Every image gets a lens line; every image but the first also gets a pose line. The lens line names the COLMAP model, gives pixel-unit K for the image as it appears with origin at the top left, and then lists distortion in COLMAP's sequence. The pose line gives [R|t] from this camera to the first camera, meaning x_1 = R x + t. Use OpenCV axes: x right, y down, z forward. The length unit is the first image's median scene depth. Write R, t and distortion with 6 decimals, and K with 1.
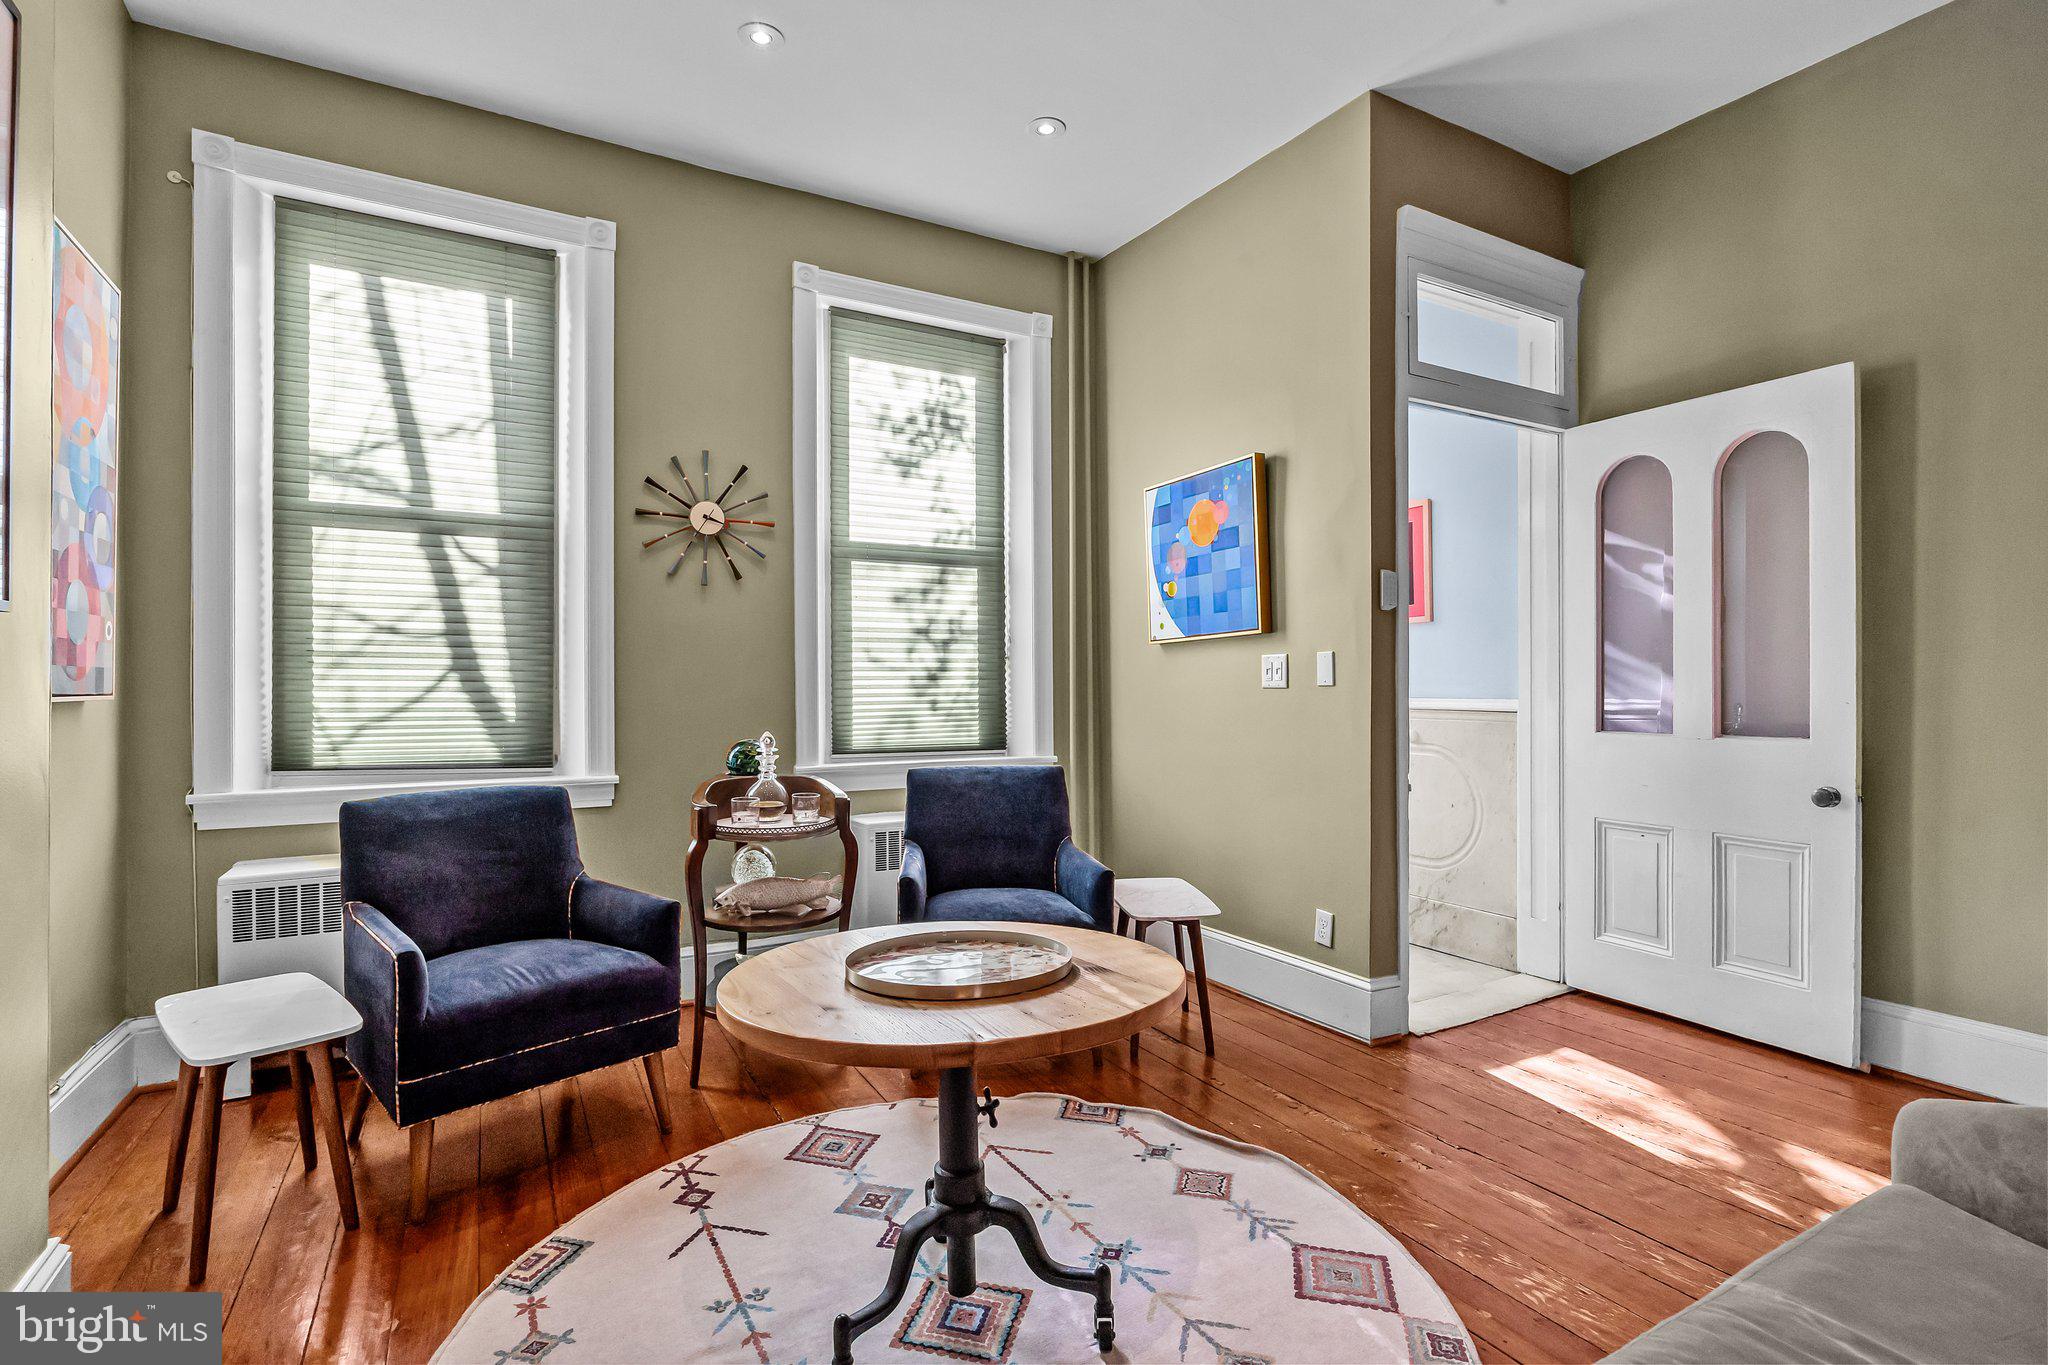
lens RADIAL K [[995.0, 0, 1067.2], [0, 995.0, 685.3], [0, 0, 1]] dist [-0.005658, -0.001326]
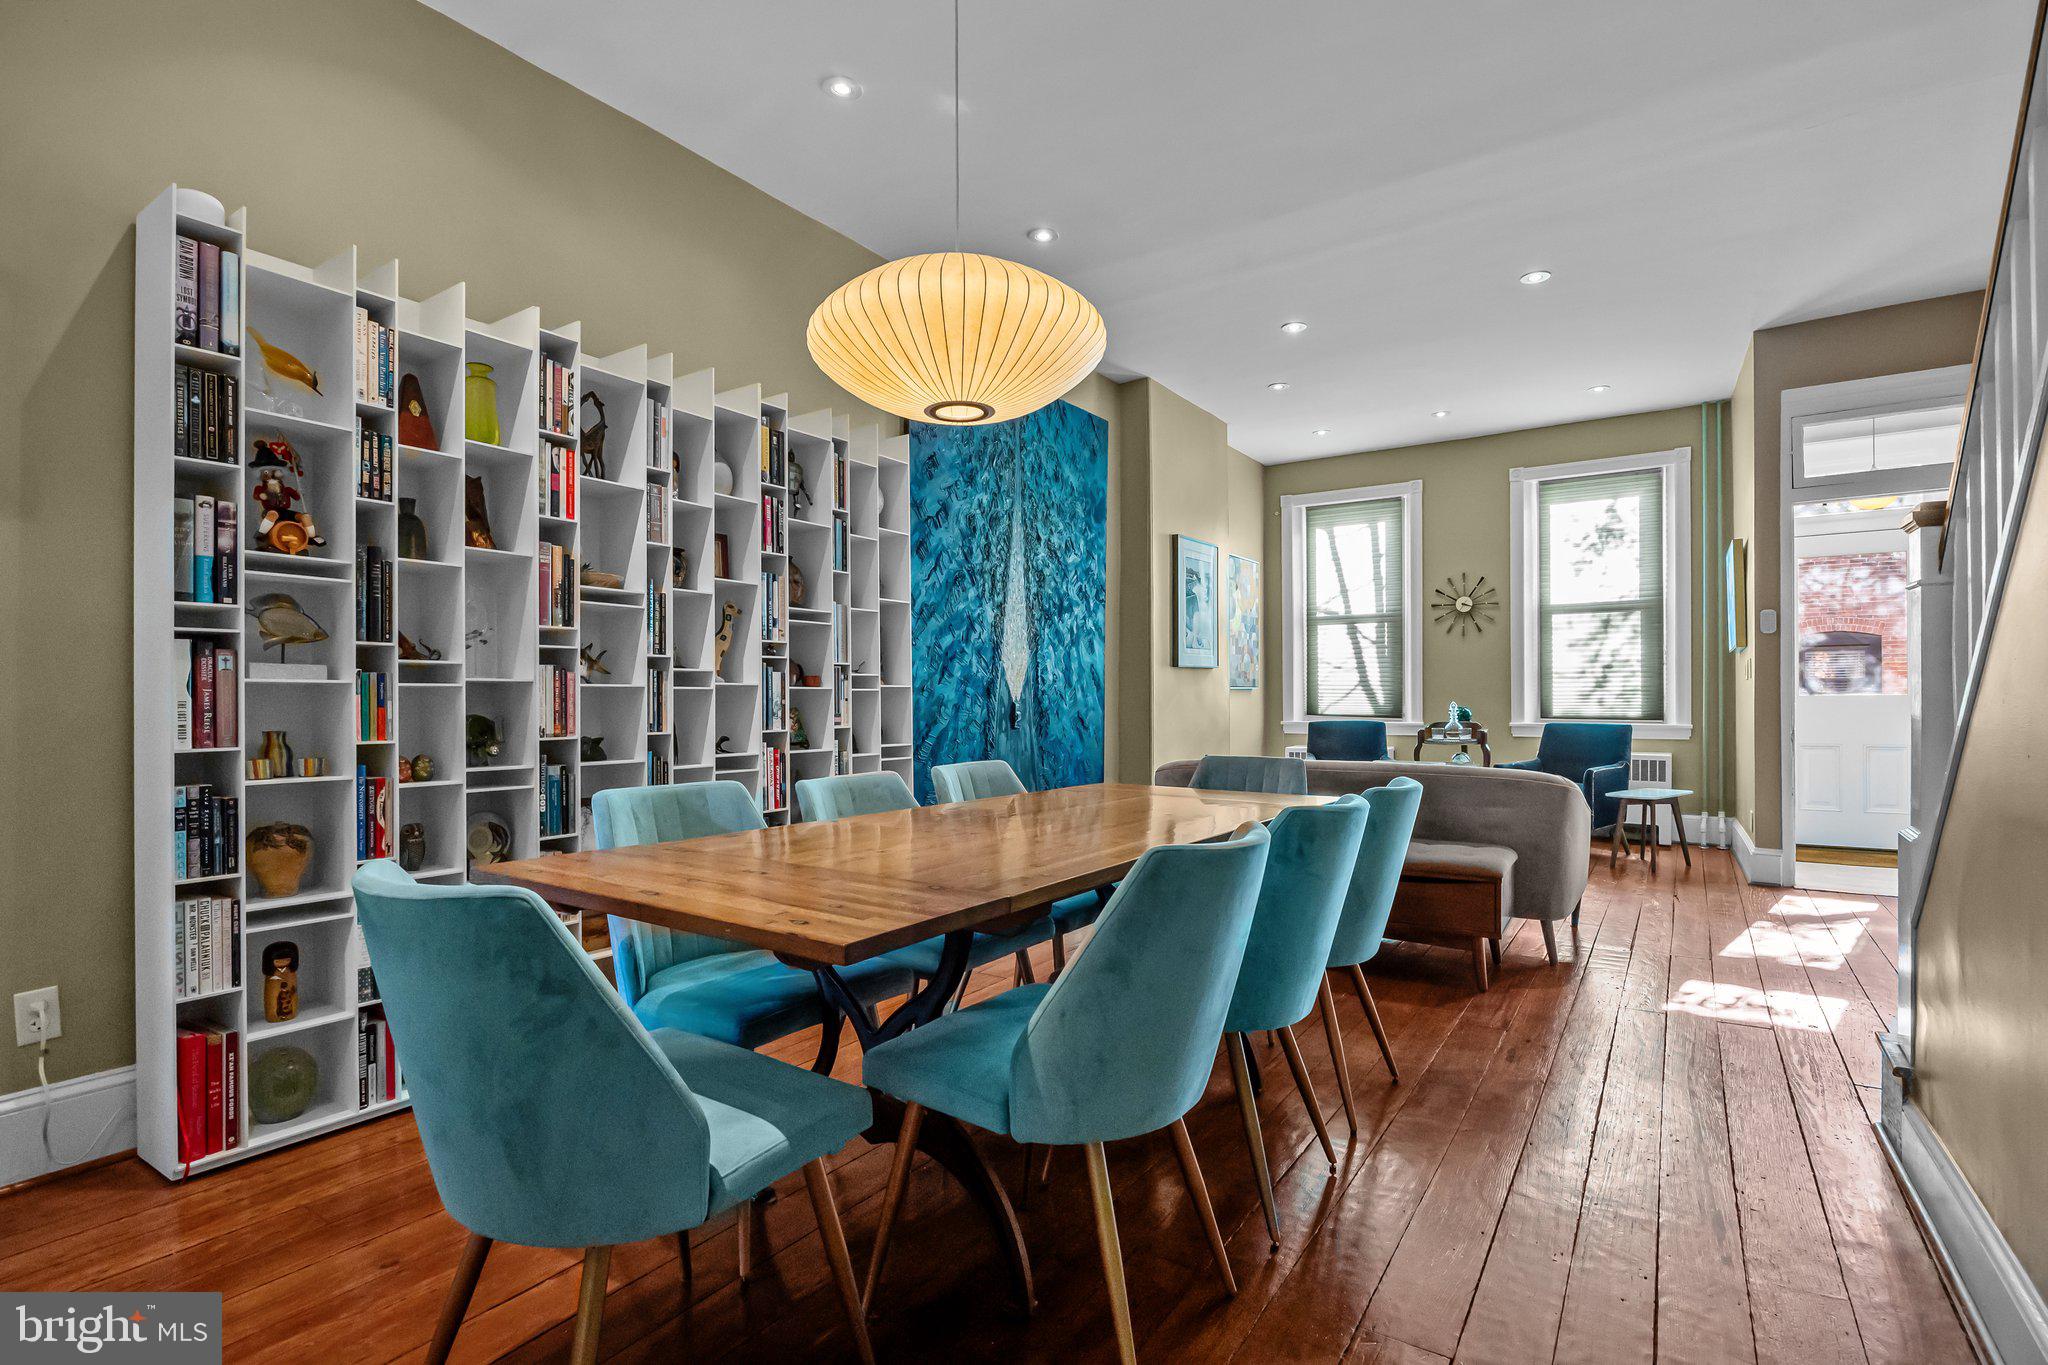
lens RADIAL K [[995.0, 0, 1021.0], [0, 995.0, 690.6], [0, 0, 1]] dist [-0.005658, -0.001326]
pose [[0.425264, 0.004091, -0.905060, 1.155784], [-0.002851, 0.999991, 0.003181, 0.011367], [0.905065, 0.001228, 0.425272, -0.754997]]
